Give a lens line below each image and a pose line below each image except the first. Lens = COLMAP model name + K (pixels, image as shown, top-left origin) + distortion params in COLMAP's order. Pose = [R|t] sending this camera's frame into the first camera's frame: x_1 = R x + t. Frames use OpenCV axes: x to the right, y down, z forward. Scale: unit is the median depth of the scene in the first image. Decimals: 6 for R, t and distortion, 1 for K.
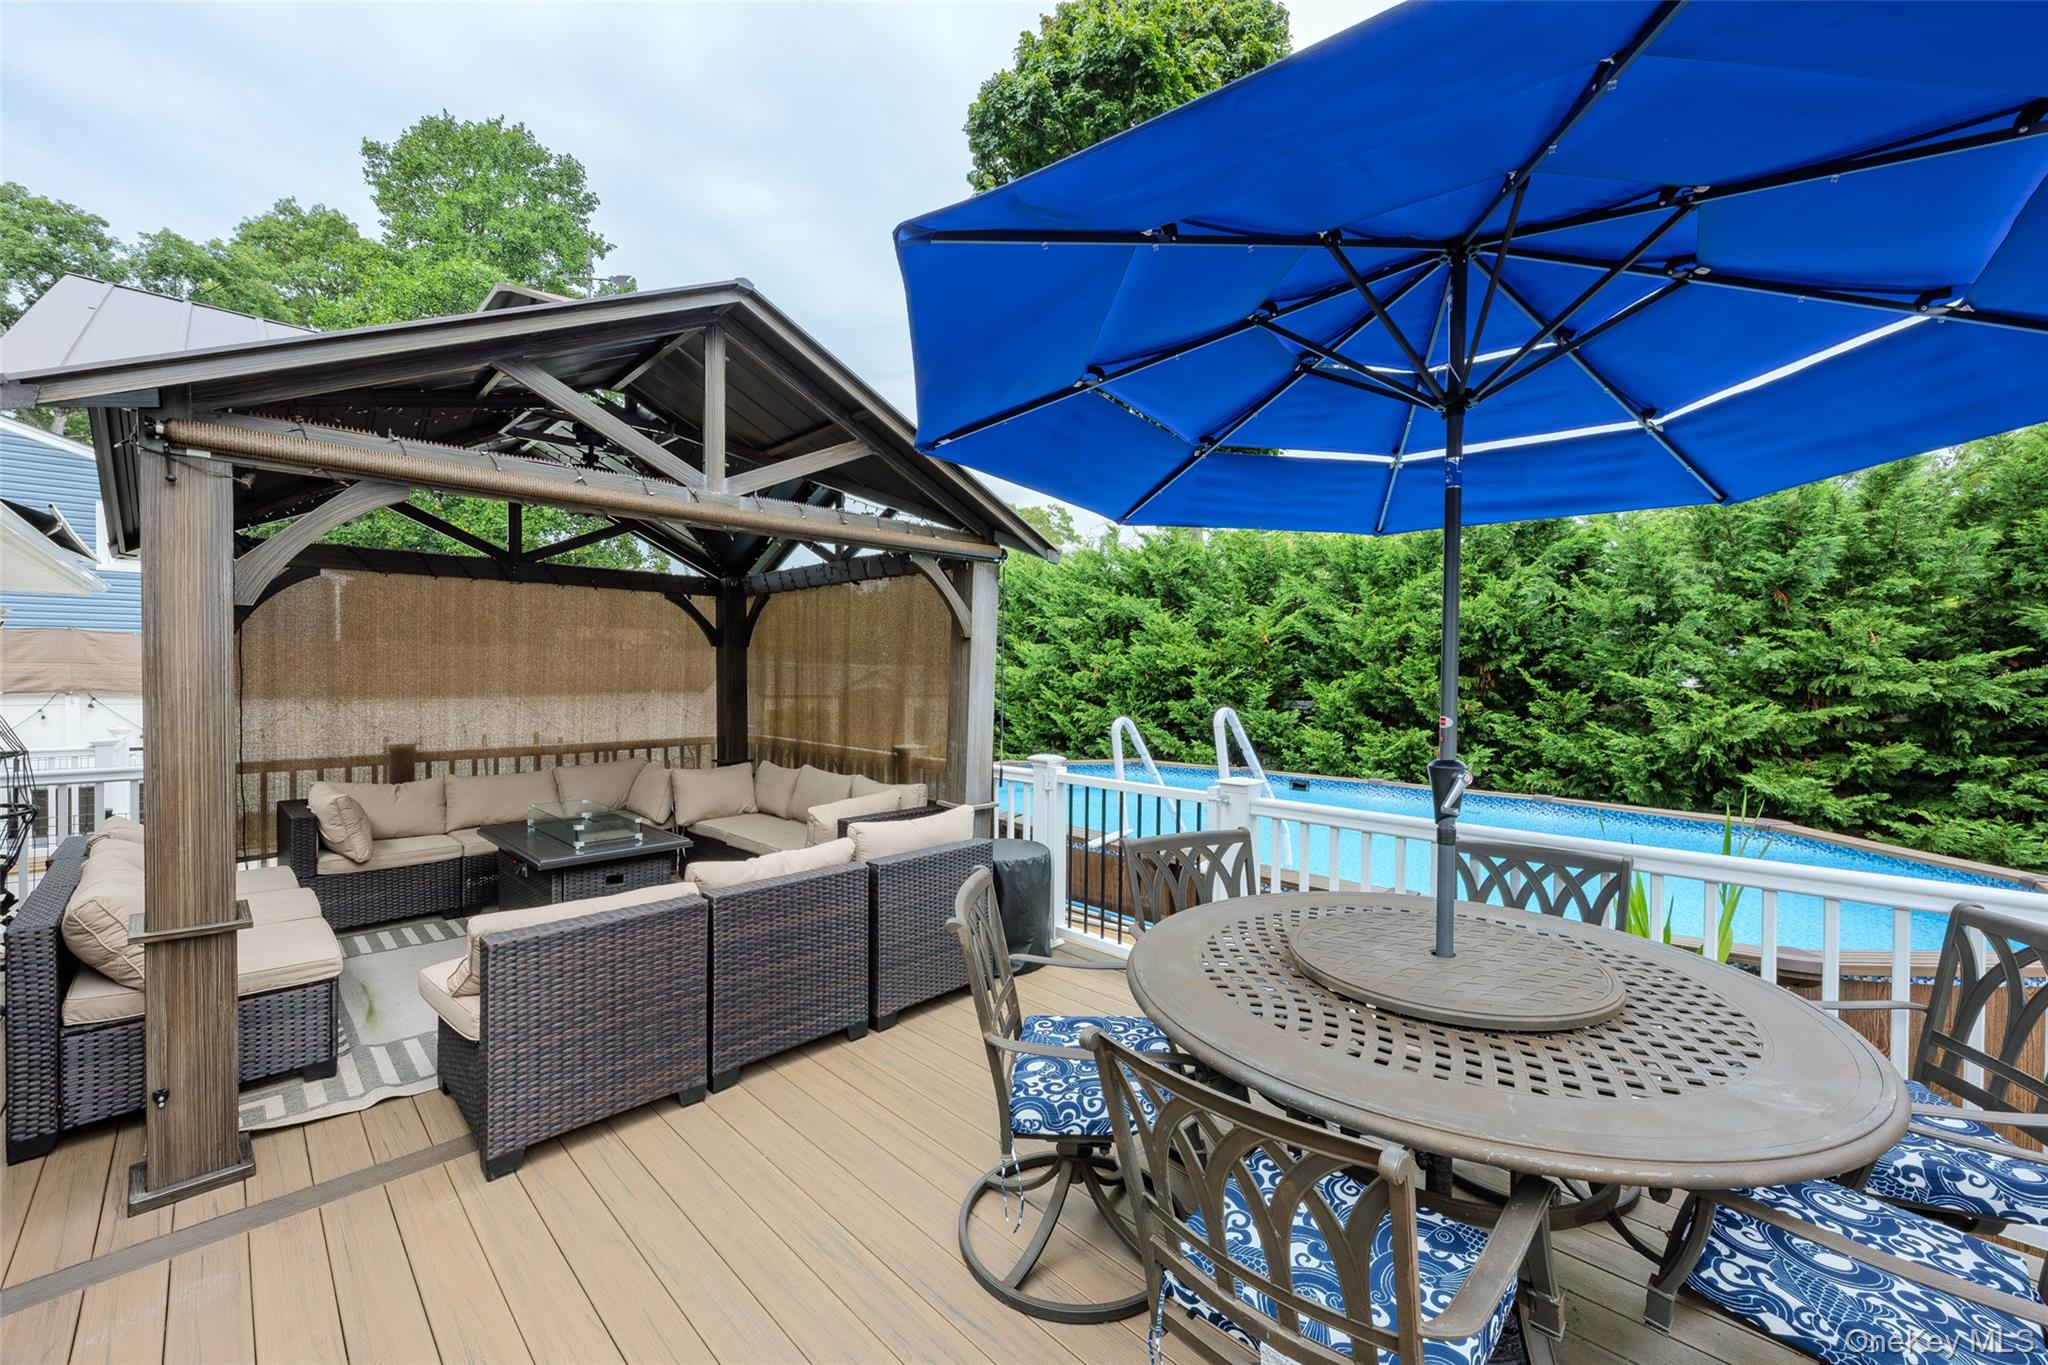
lens RADIAL K [[814.1, 0, 1023.7], [0, 814.1, 679.9], [0, 0, 1]] dist [0.006773, -0.000257]
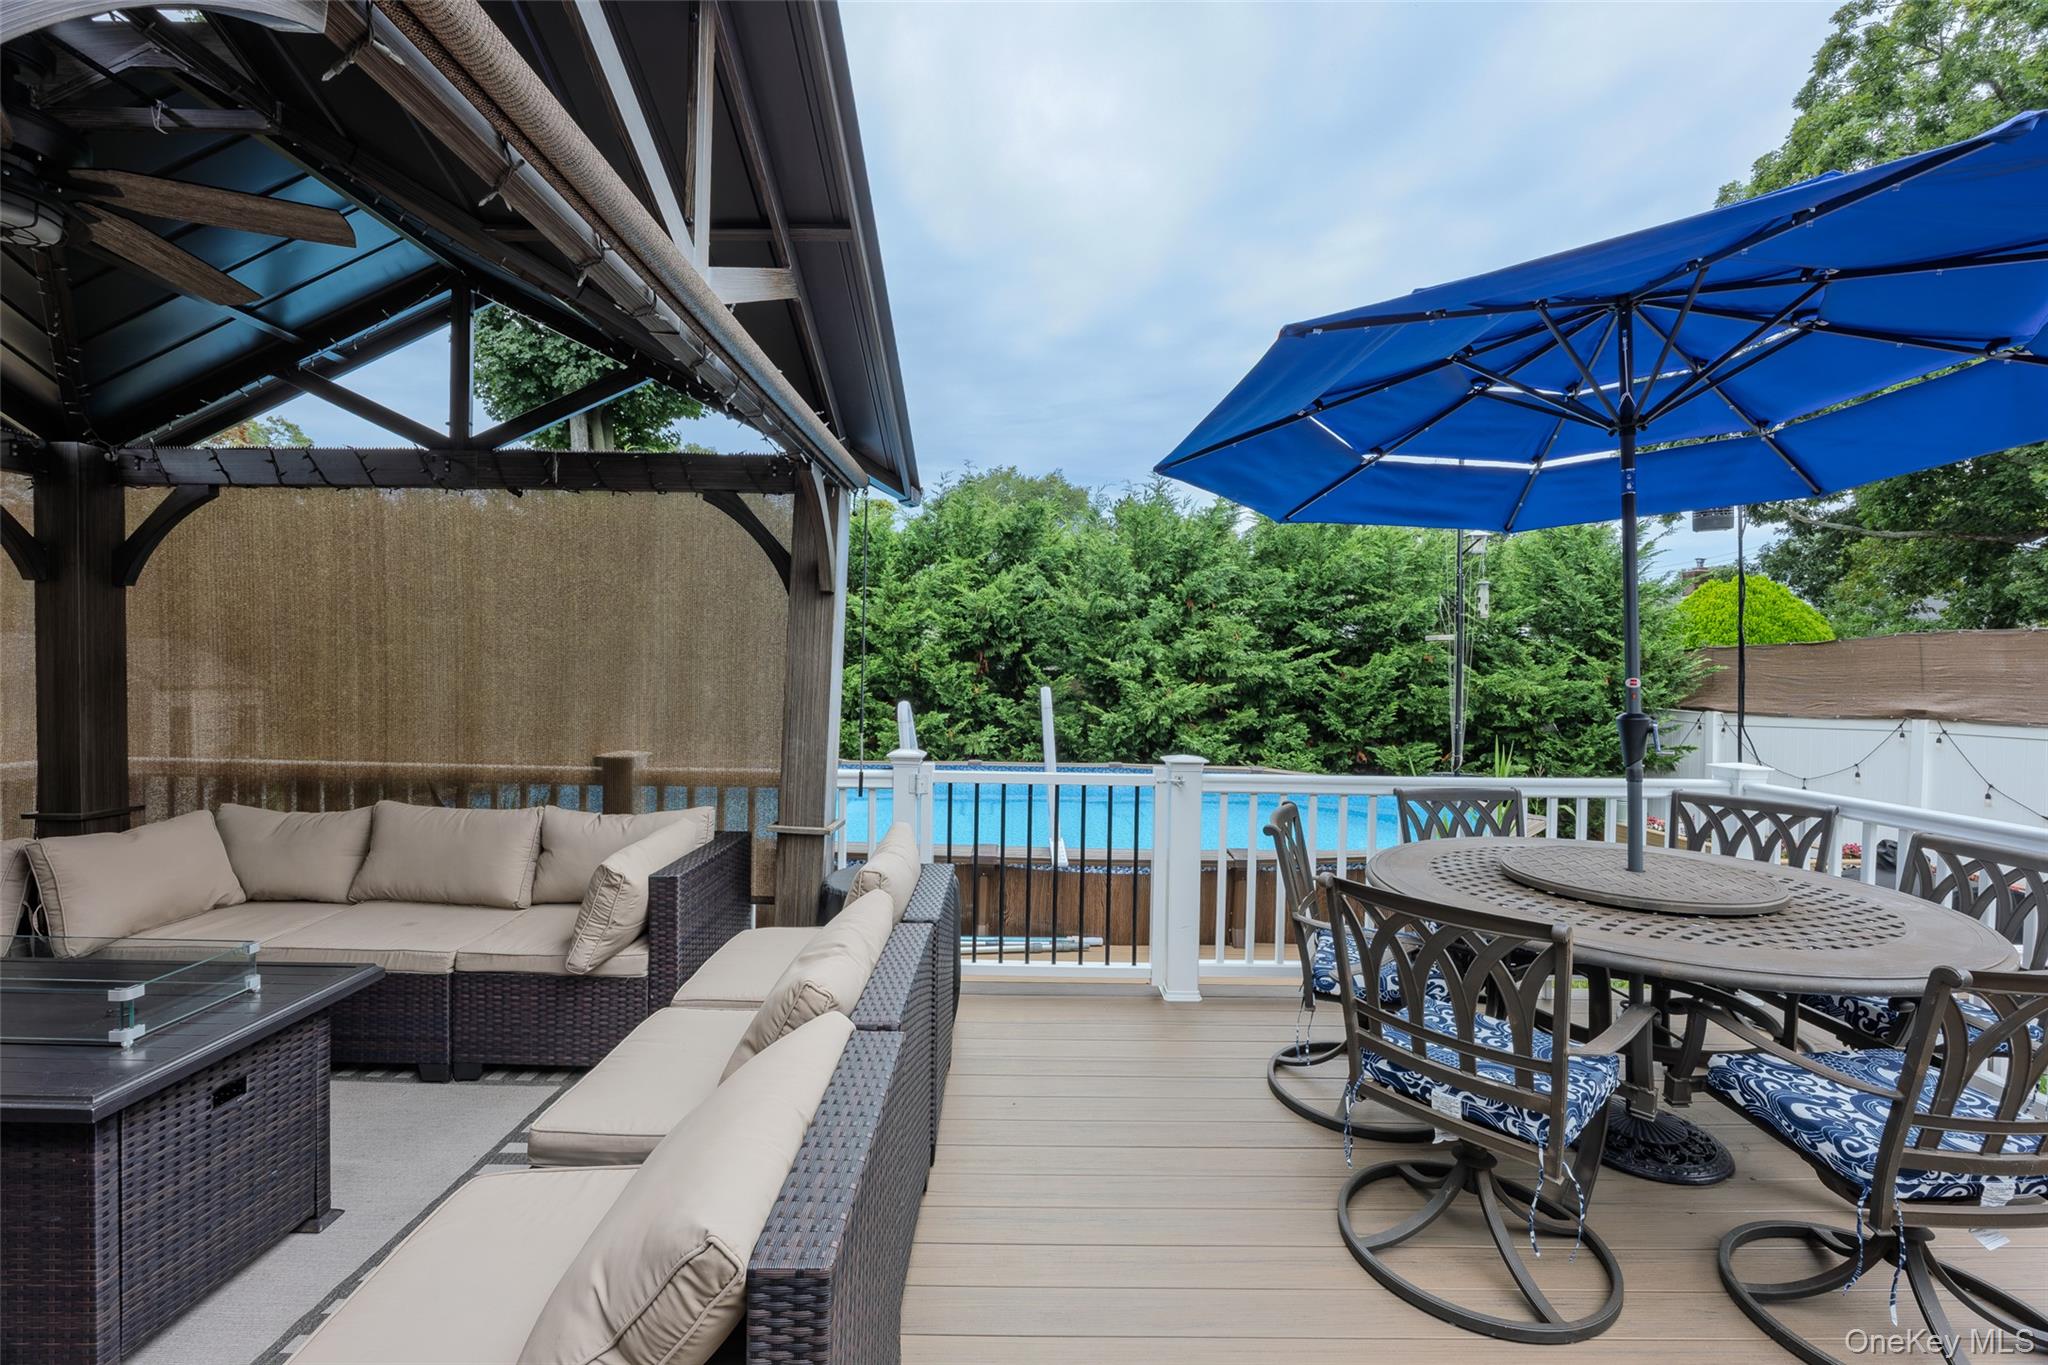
lens RADIAL K [[853.4, 0, 1020.4], [0, 853.4, 682.6], [0, 0, 1]] dist [-0.012984, 0.002361]
pose [[0.703630, -0.007234, 0.710530, -0.292790], [-0.002984, 0.999909, 0.013135, 0.010213], [-0.710561, -0.011363, 0.703544, 0.213409]]
